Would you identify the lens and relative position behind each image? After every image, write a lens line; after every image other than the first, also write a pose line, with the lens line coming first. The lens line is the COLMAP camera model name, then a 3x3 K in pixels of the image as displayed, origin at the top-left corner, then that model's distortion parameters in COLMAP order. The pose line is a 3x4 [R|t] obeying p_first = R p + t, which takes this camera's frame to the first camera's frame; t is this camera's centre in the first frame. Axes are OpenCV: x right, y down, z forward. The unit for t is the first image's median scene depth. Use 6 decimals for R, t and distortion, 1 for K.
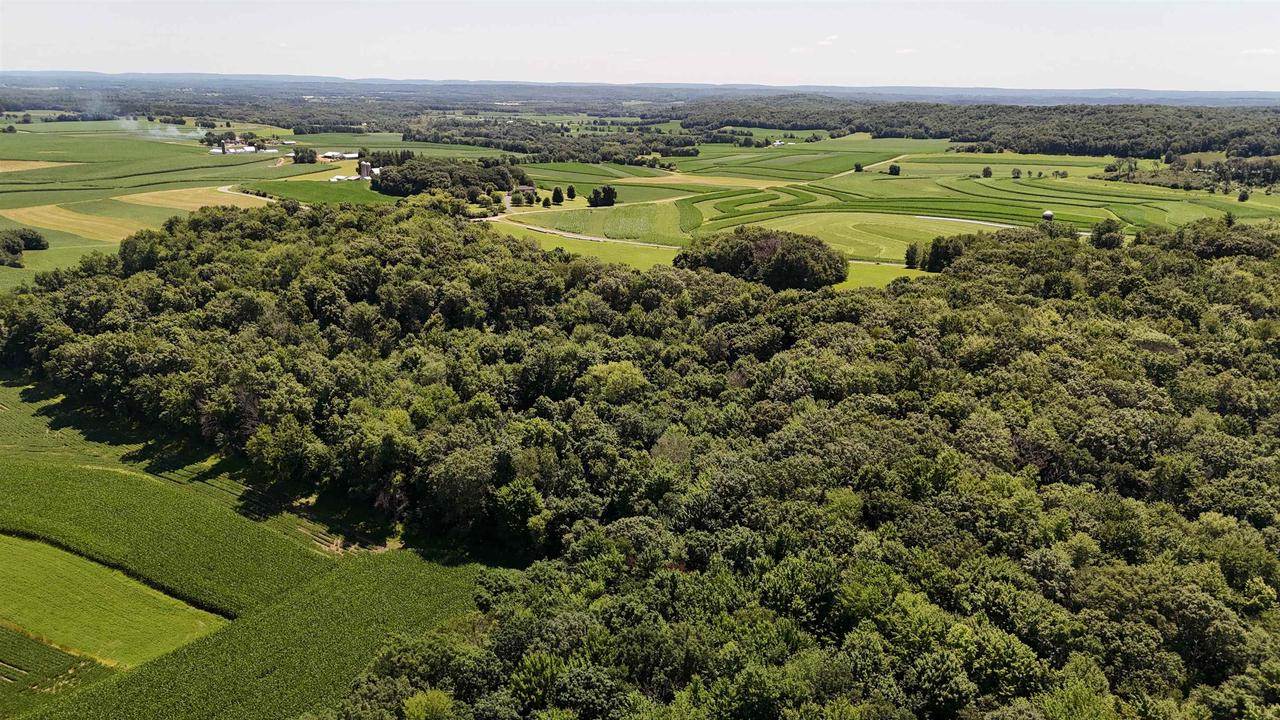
lens RADIAL K [[944.9, 0, 640.0], [0, 944.9, 360.0], [0, 0, 1]] dist [0.078201, -0.068764]
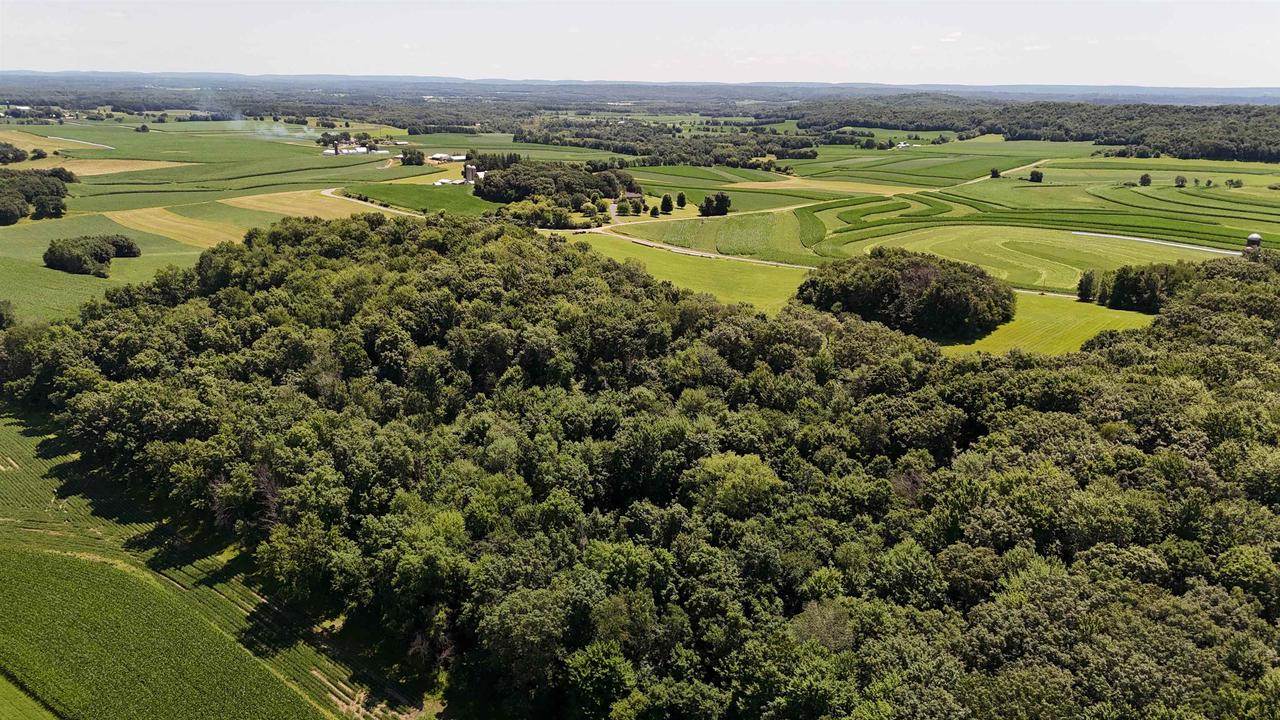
lens RADIAL K [[944.9, 0, 640.0], [0, 944.9, 360.0], [0, 0, 1]] dist [0.078201, -0.068764]
pose [[0.993505, 0.031199, -0.109430, -0.017463], [-0.031135, 0.999513, 0.002297, -0.055489], [0.109448, 0.001125, 0.993992, 0.190336]]
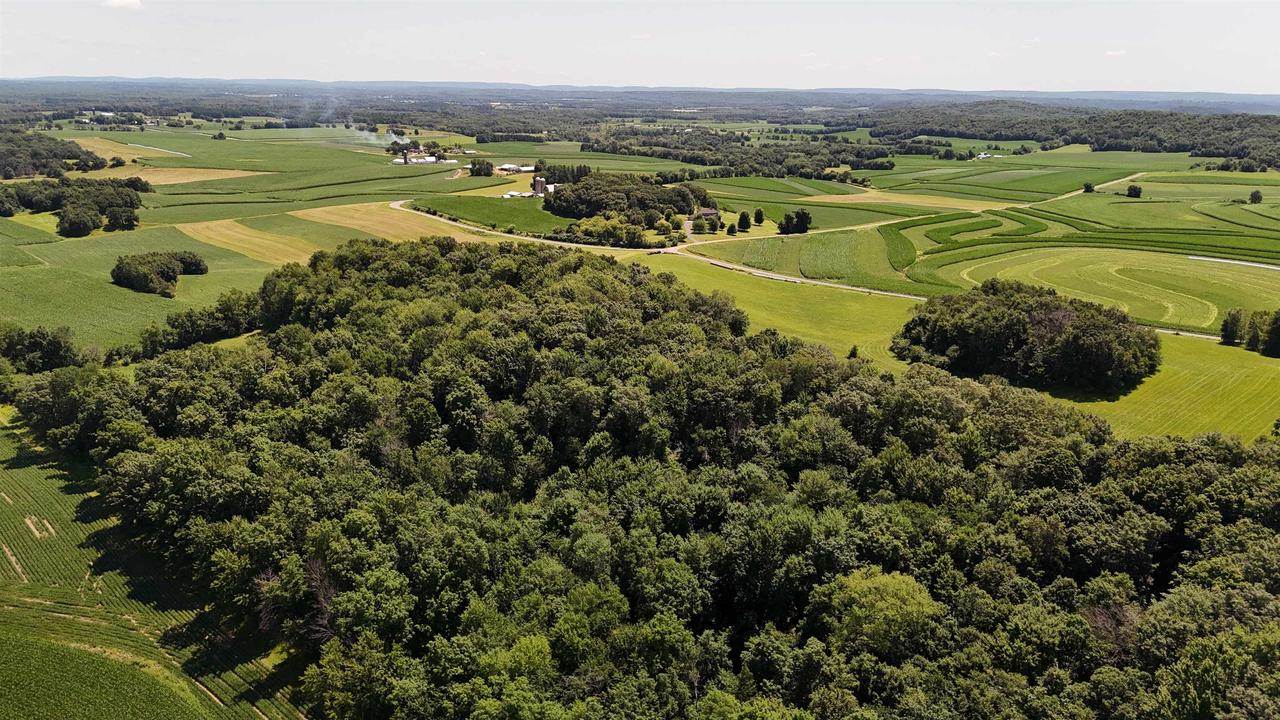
lens RADIAL K [[944.9, 0, 640.0], [0, 944.9, 360.0], [0, 0, 1]] dist [0.078201, -0.068764]
pose [[0.984011, 0.049578, -0.171067, -0.063785], [-0.050471, 0.998725, -0.000871, -0.096889], [0.170806, 0.009491, 0.985259, 0.286745]]
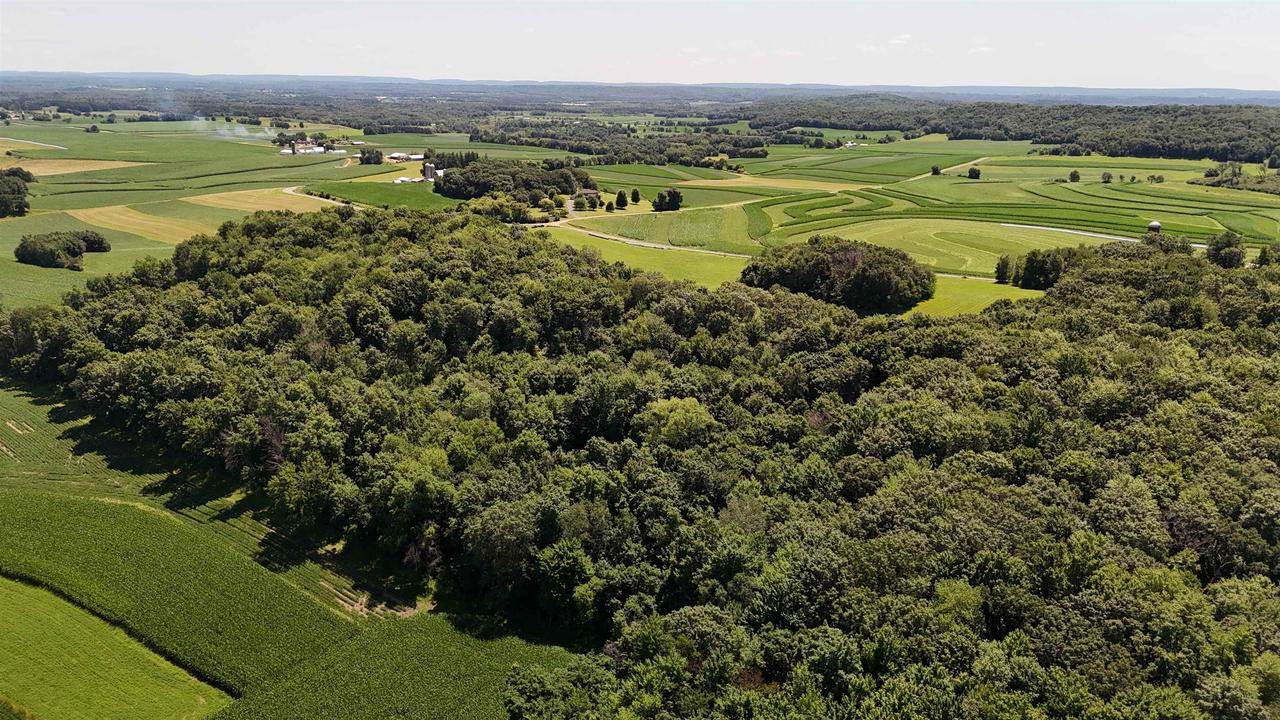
lens RADIAL K [[944.9, 0, 640.0], [0, 944.9, 360.0], [0, 0, 1]] dist [0.078201, -0.068764]
pose [[0.997661, 0.018628, -0.065772, -0.003495], [-0.018637, 0.999826, 0.000491, -0.025917], [0.065769, 0.000736, 0.997835, 0.088869]]
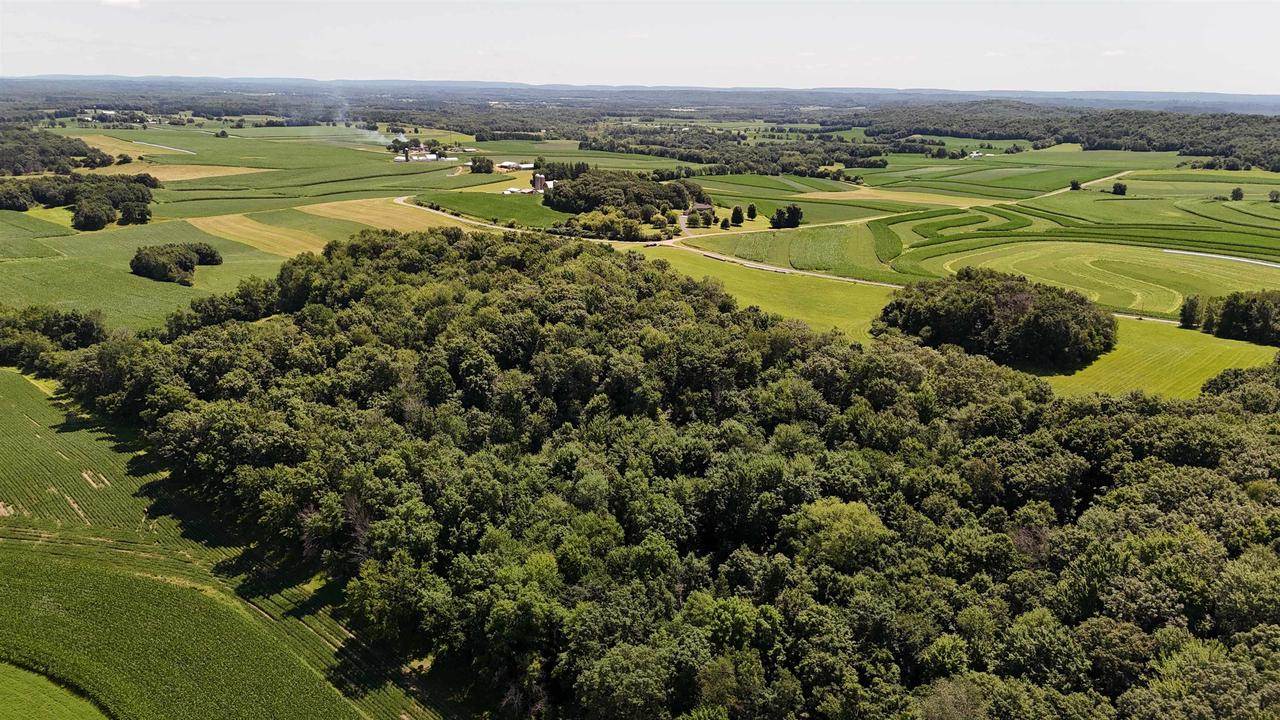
lens RADIAL K [[944.9, 0, 640.0], [0, 944.9, 360.0], [0, 0, 1]] dist [0.078201, -0.068764]
pose [[0.984406, 0.050411, -0.168536, -0.046824], [-0.051198, 0.998688, -0.000327, -0.073874], [0.168299, 0.008951, 0.985695, 0.209781]]
